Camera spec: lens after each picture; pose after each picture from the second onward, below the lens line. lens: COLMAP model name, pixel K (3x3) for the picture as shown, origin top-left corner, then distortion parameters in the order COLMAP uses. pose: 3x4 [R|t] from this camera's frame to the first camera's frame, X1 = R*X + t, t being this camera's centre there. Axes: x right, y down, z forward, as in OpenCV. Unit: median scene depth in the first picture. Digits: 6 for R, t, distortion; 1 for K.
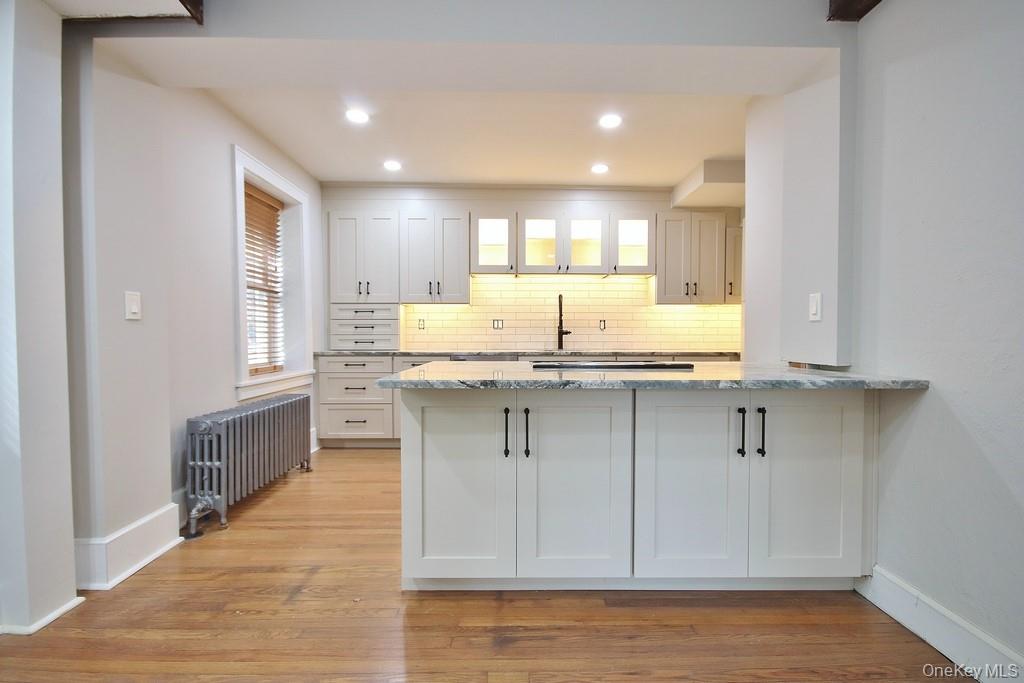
lens RADIAL K [[474.2, 0, 516.7], [0, 474.2, 346.5], [0, 0, 1]] dist [-0.002429, -0.000341]
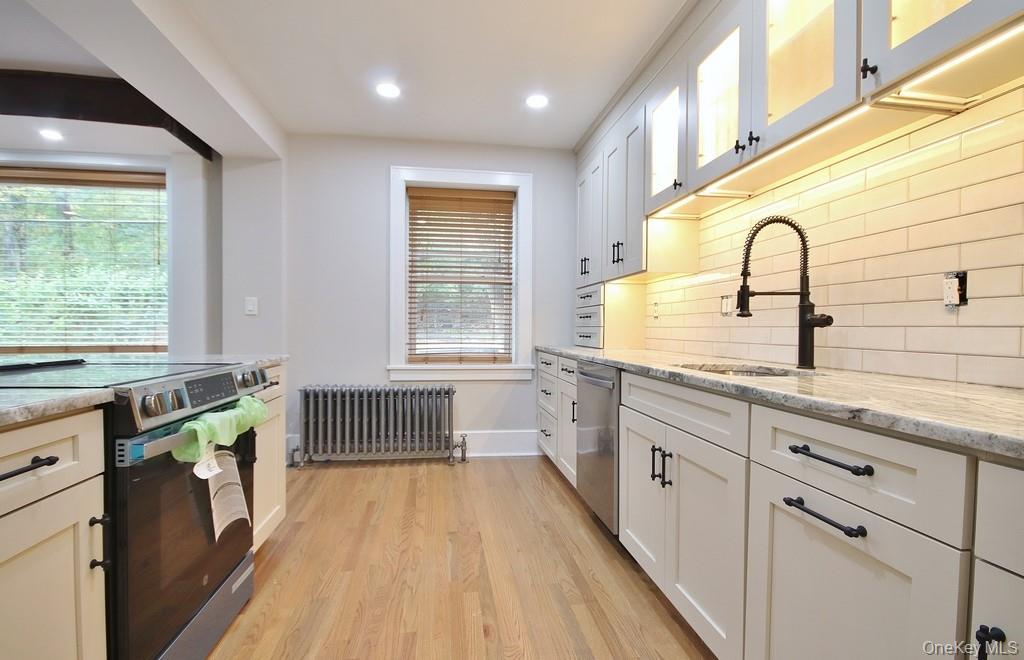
lens RADIAL K [[488.7, 0, 512.0], [0, 488.7, 330.0], [0, 0, 1]] dist [-0.001120, -0.000141]
pose [[0.128524, 0.006216, -0.991687, 0.452914], [-0.033457, 0.999438, 0.001928, -0.016827], [0.991142, 0.032931, 0.128659, 0.774906]]
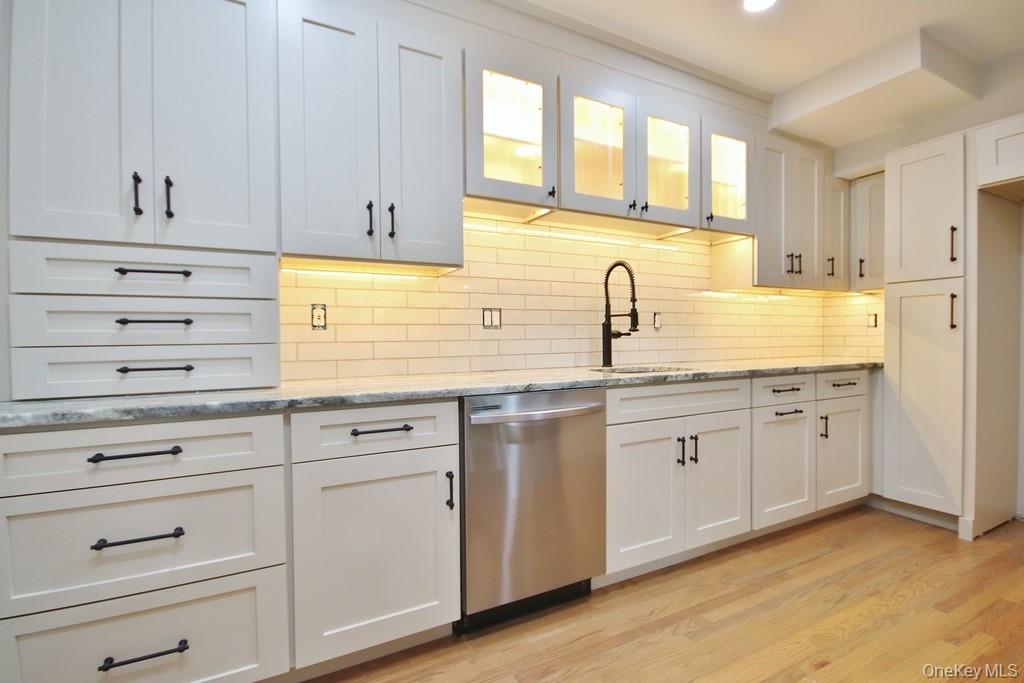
lens RADIAL K [[474.2, 0, 516.7], [0, 474.2, 346.5], [0, 0, 1]] dist [-0.002429, -0.000341]
pose [[0.890047, -0.017985, 0.455514, -0.250643], [0.021869, 0.999756, -0.003257, -0.017632], [-0.455344, 0.012861, 0.890223, 0.608686]]
